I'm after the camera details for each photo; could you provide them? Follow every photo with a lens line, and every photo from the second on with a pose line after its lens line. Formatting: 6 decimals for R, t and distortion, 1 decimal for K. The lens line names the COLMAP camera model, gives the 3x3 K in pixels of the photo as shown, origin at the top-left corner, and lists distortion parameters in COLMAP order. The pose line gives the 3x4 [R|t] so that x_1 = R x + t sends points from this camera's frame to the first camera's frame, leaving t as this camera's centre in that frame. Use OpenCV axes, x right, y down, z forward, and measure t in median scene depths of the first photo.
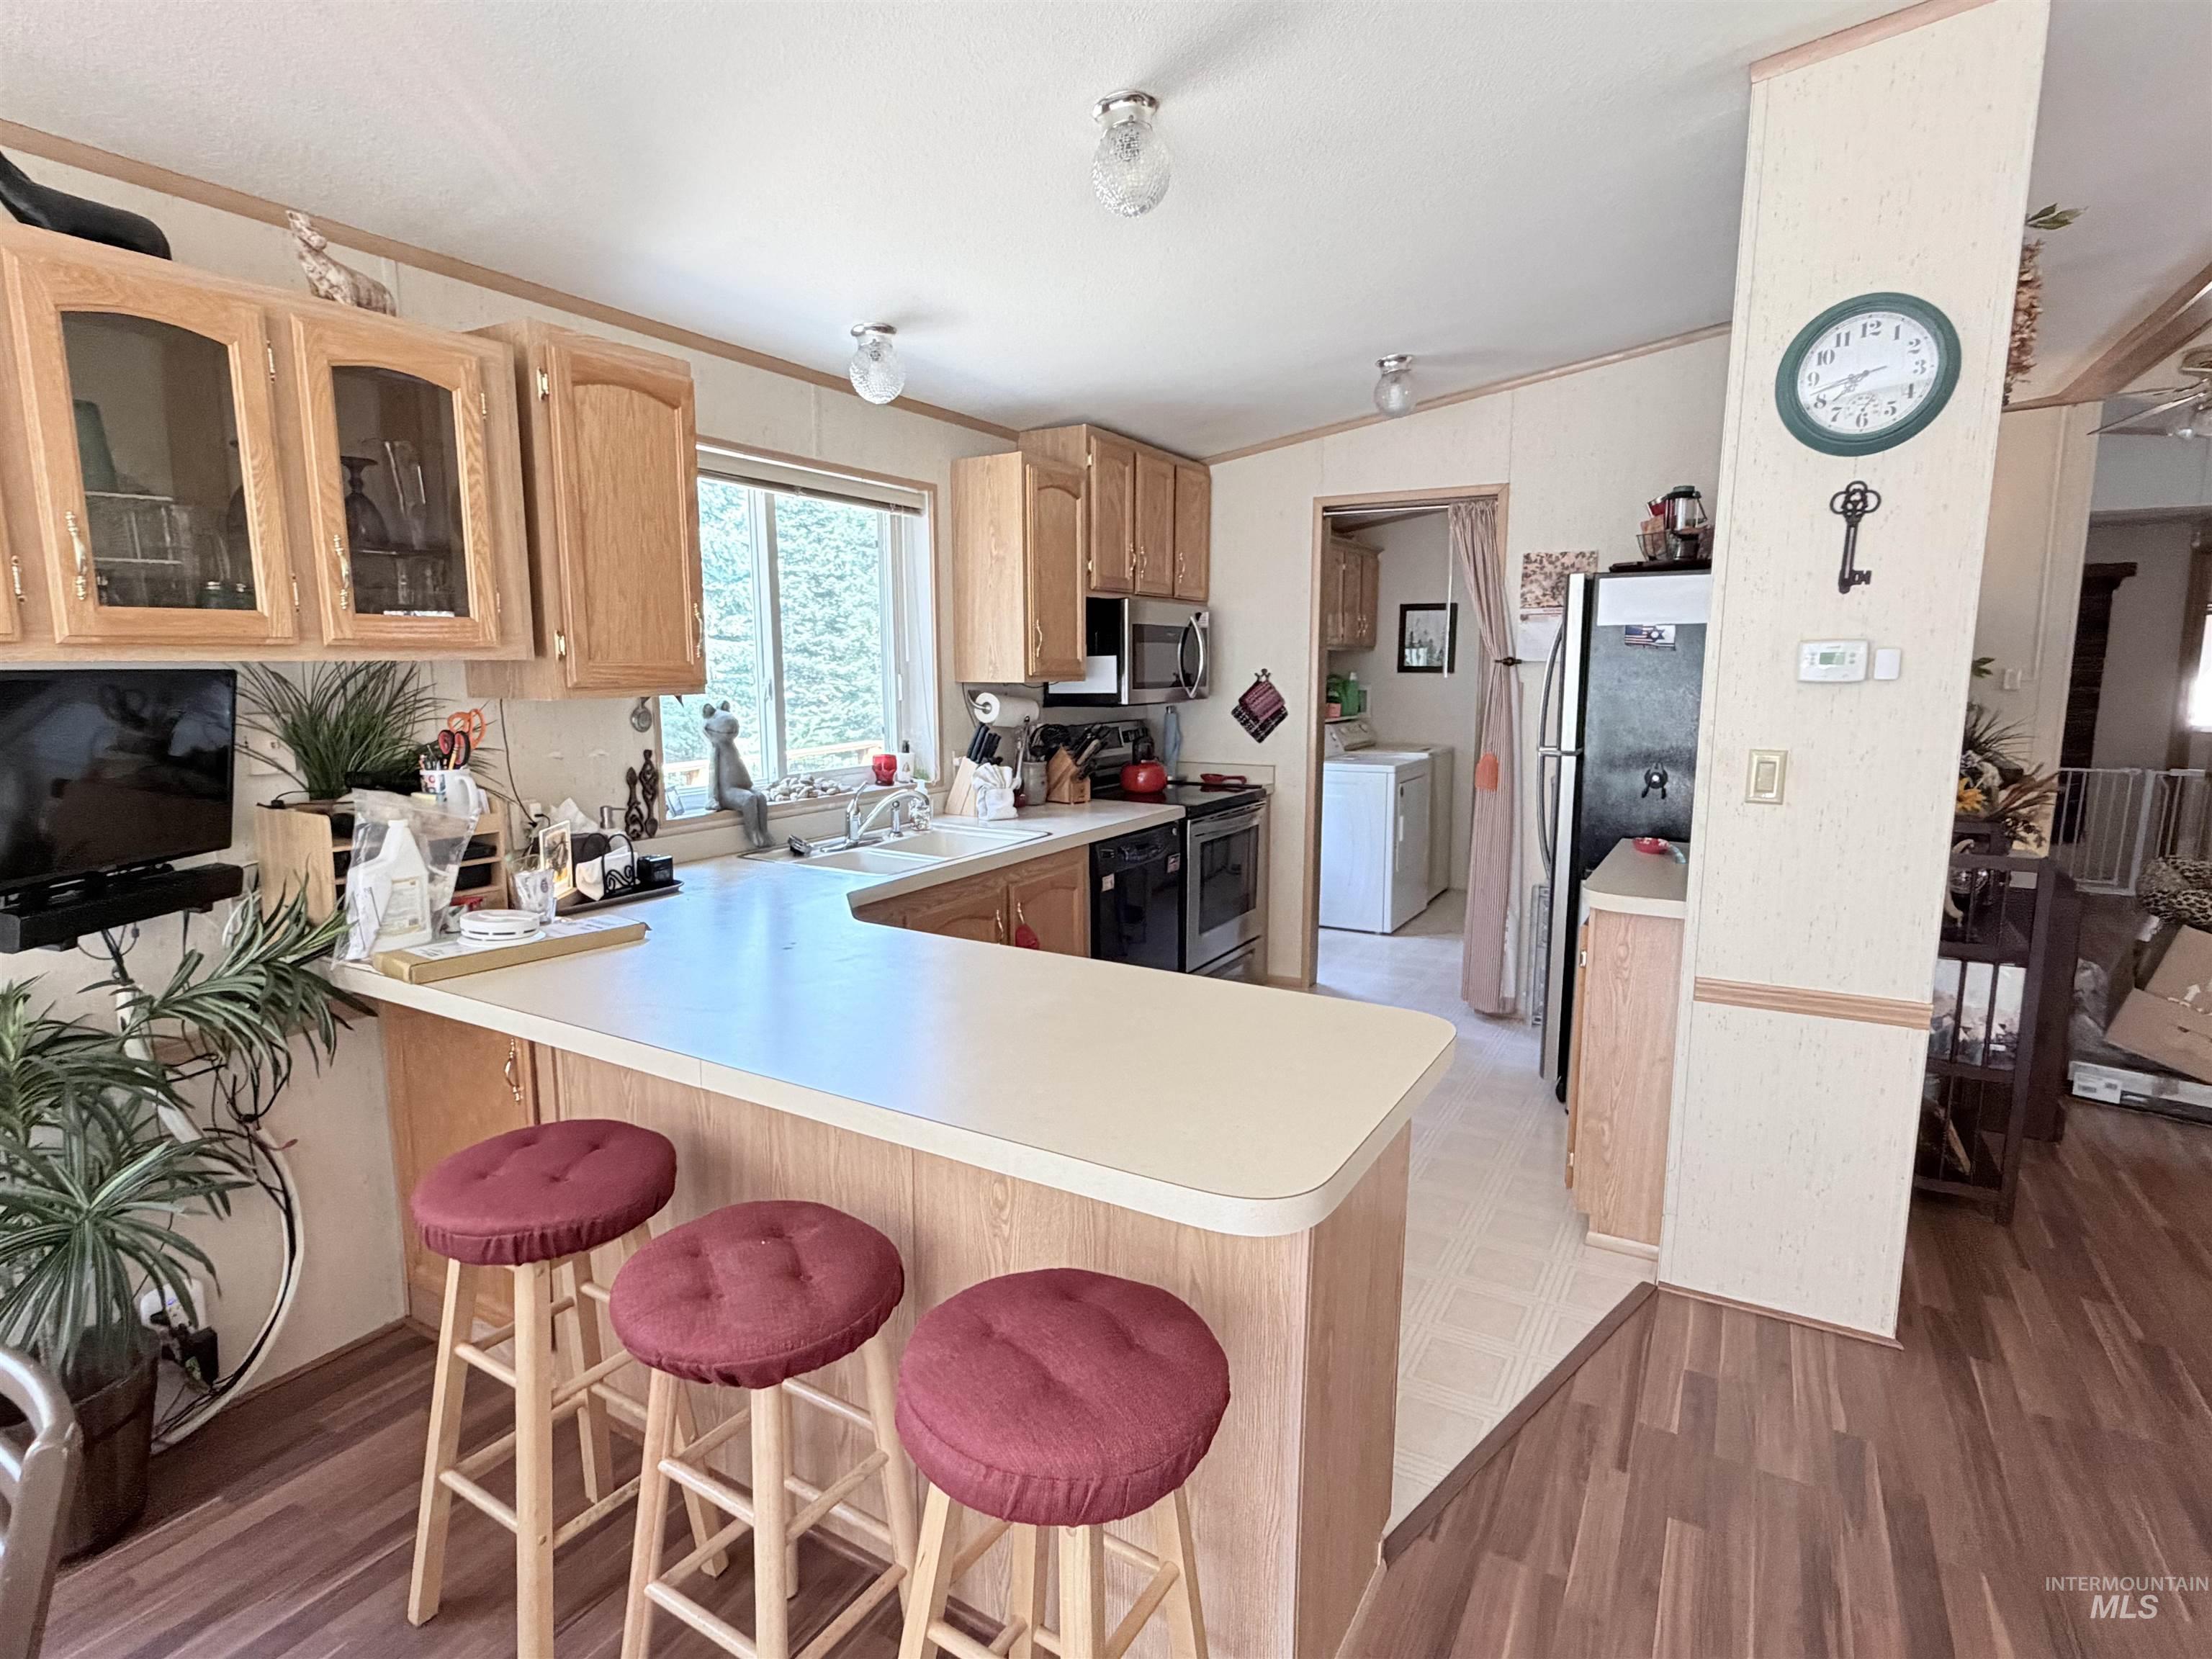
lens RADIAL K [[1133.3, 0, 1094.6], [0, 1133.3, 836.0], [0, 0, 1]] dist [0.000656, -0.002397]
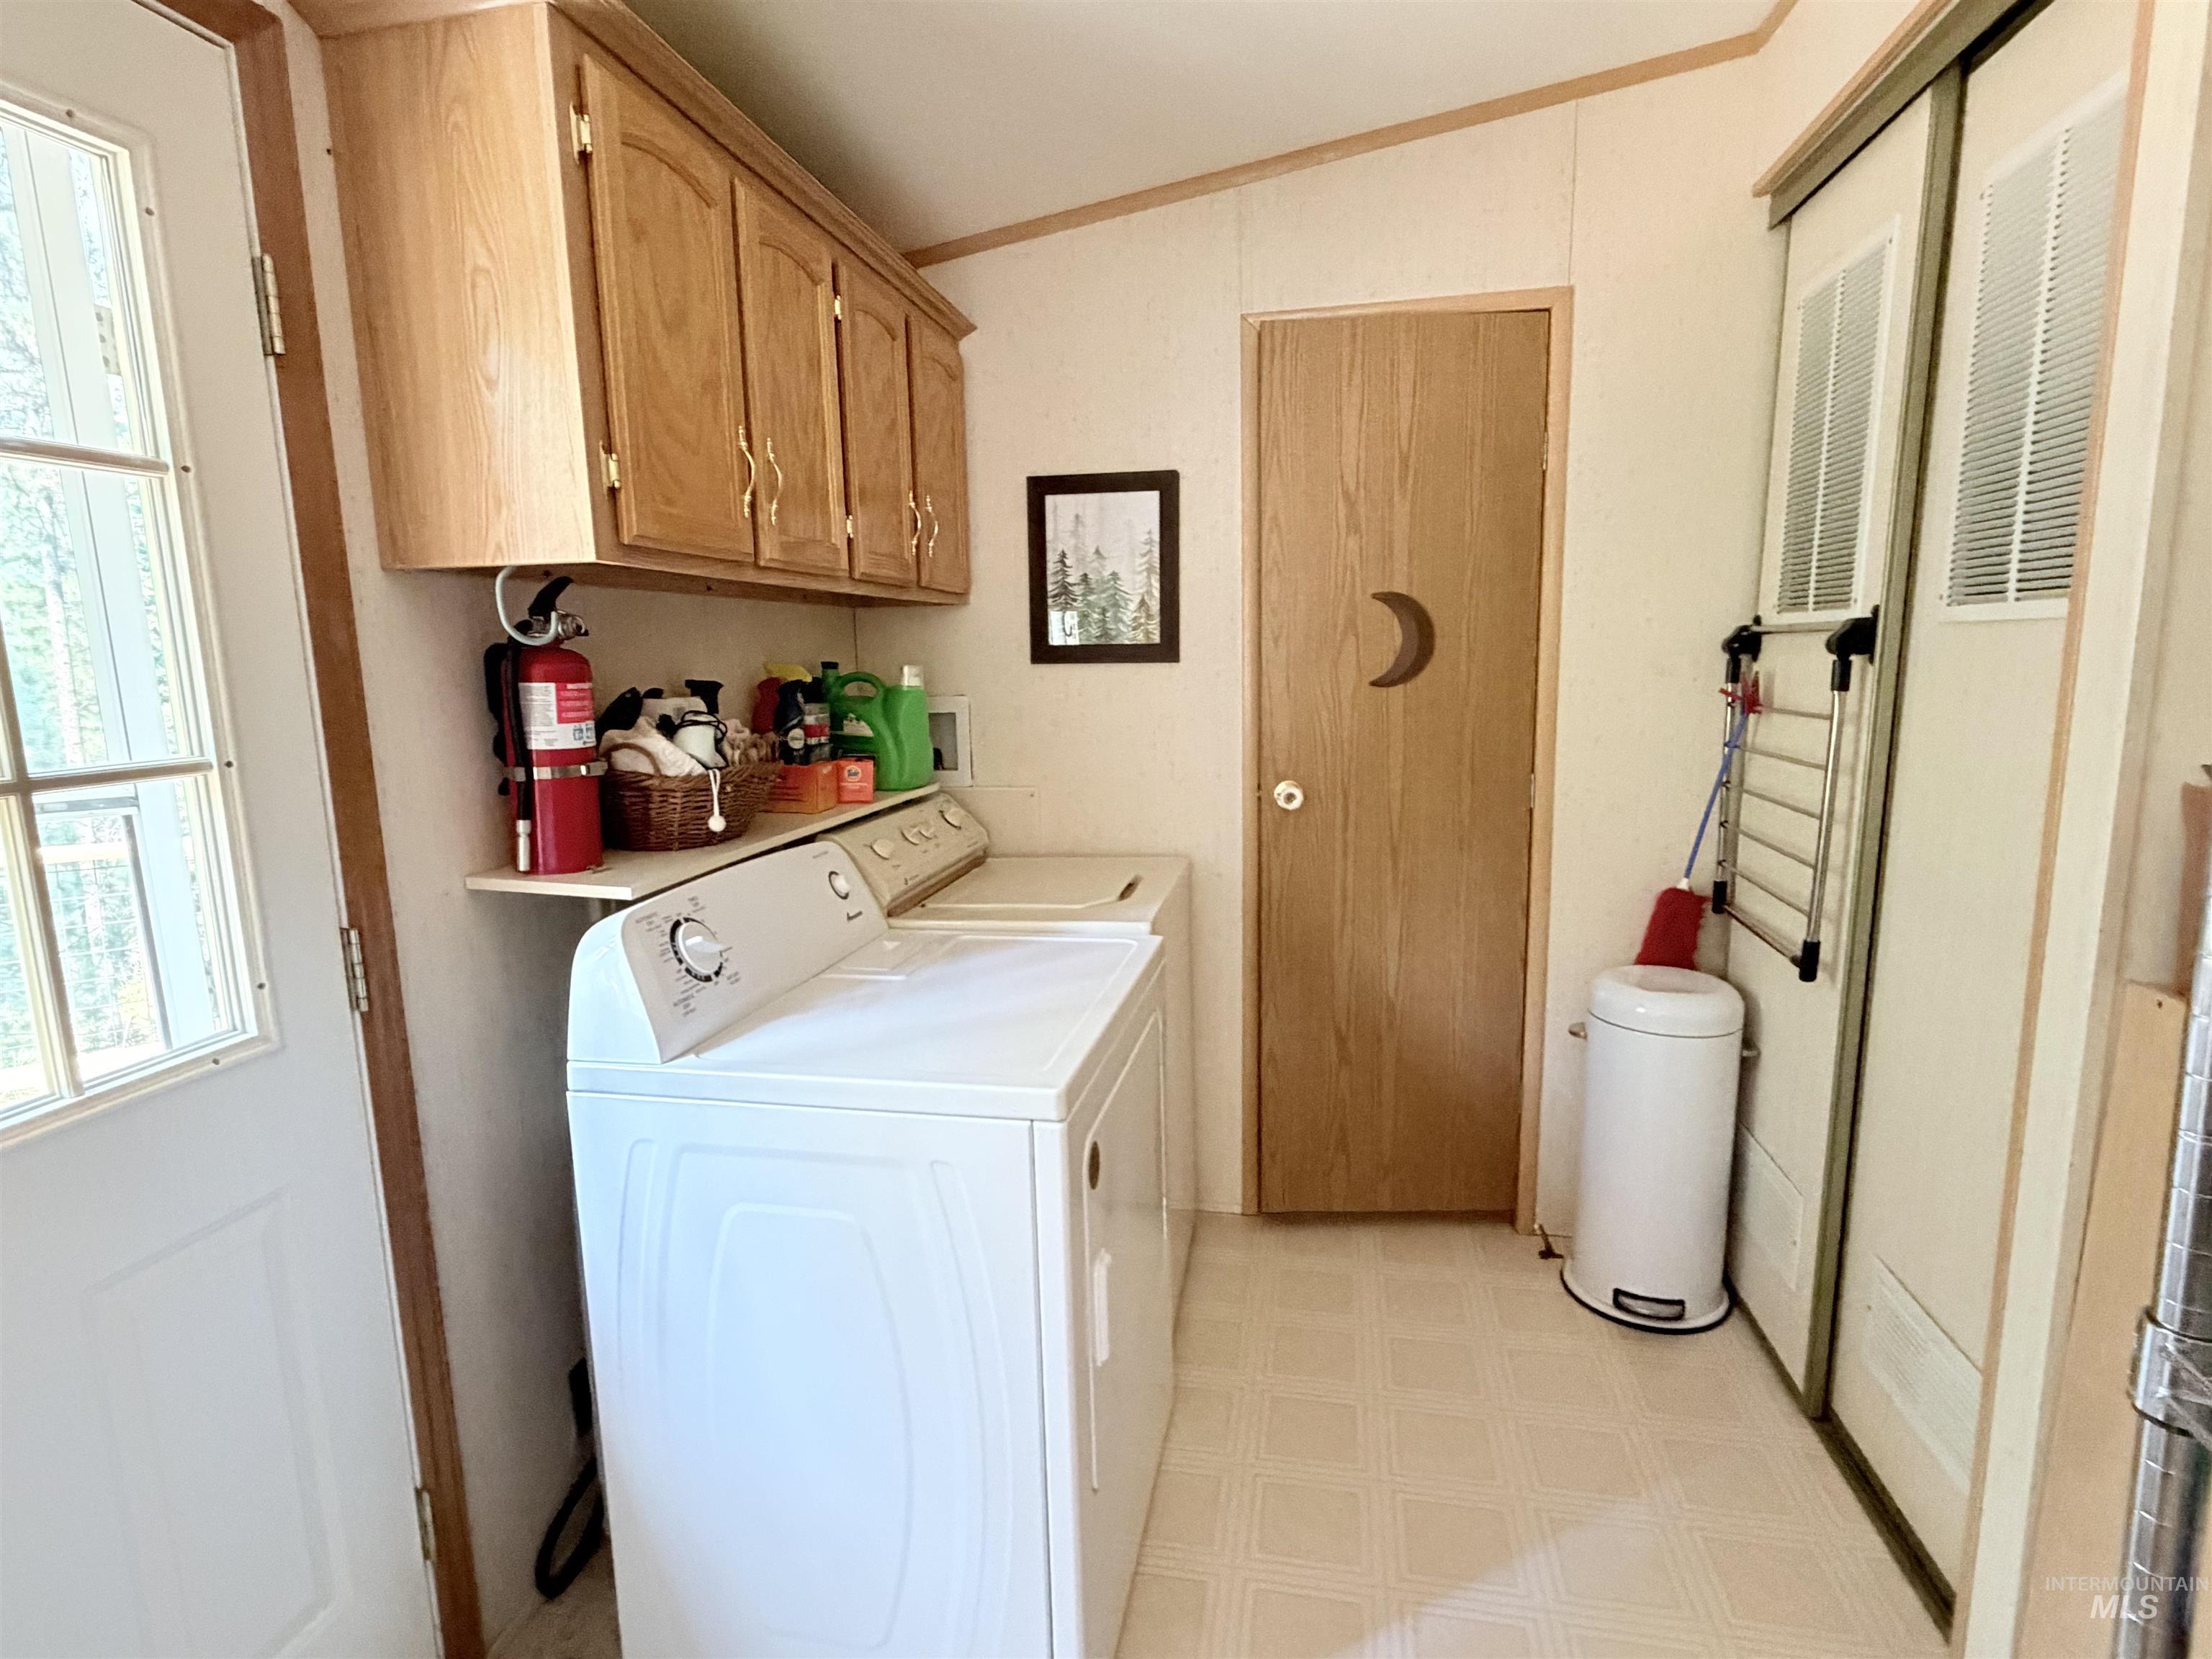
lens RADIAL K [[1133.3, 0, 1095.6], [0, 1133.3, 833.6], [0, 0, 1]] dist [0.000656, -0.002397]
pose [[0.947498, -0.065377, 0.313008, 0.352015], [0.064883, 0.997821, 0.012007, -0.192933], [-0.313110, 0.008933, 0.949675, 1.347733]]
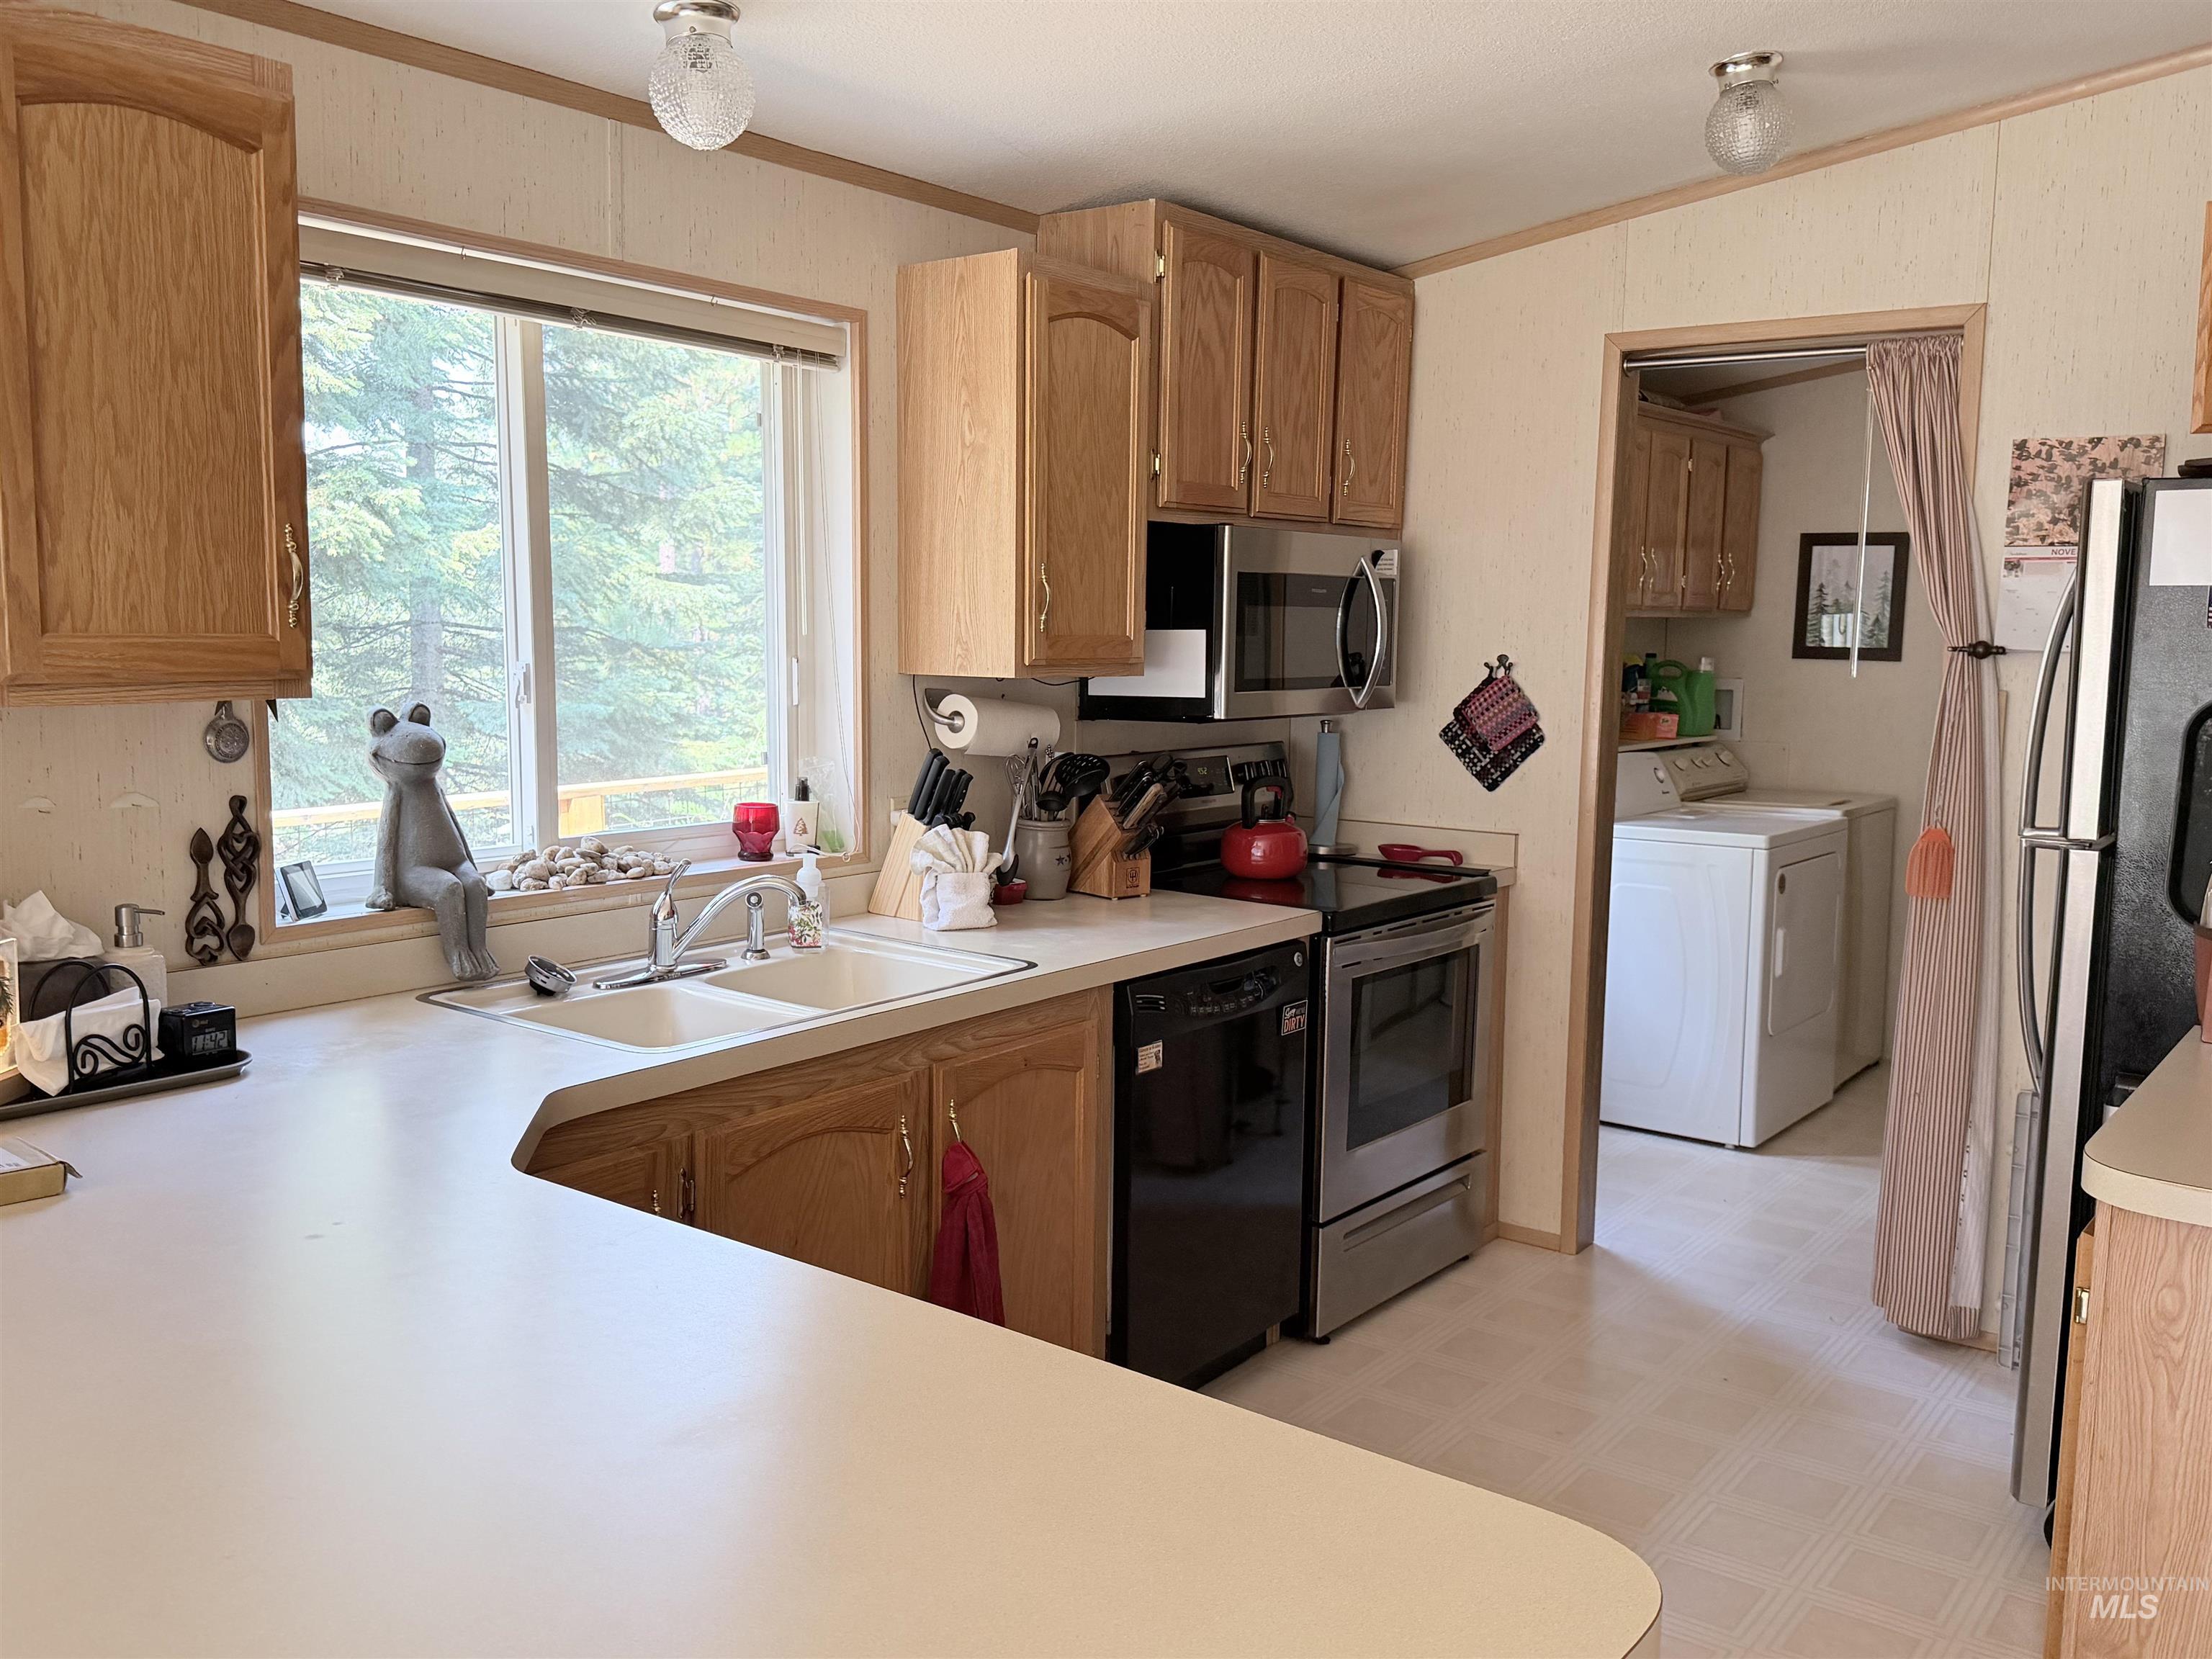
lens RADIAL K [[1849.6, 0, 1096.3], [0, 1849.6, 850.6], [0, 0, 1]] dist [0.105261, -0.149188]
pose [[0.992459, 0.031680, -0.118415, 0.094802], [-0.035019, 0.999042, -0.026230, -0.035238], [0.117471, 0.030179, 0.992618, 0.146820]]
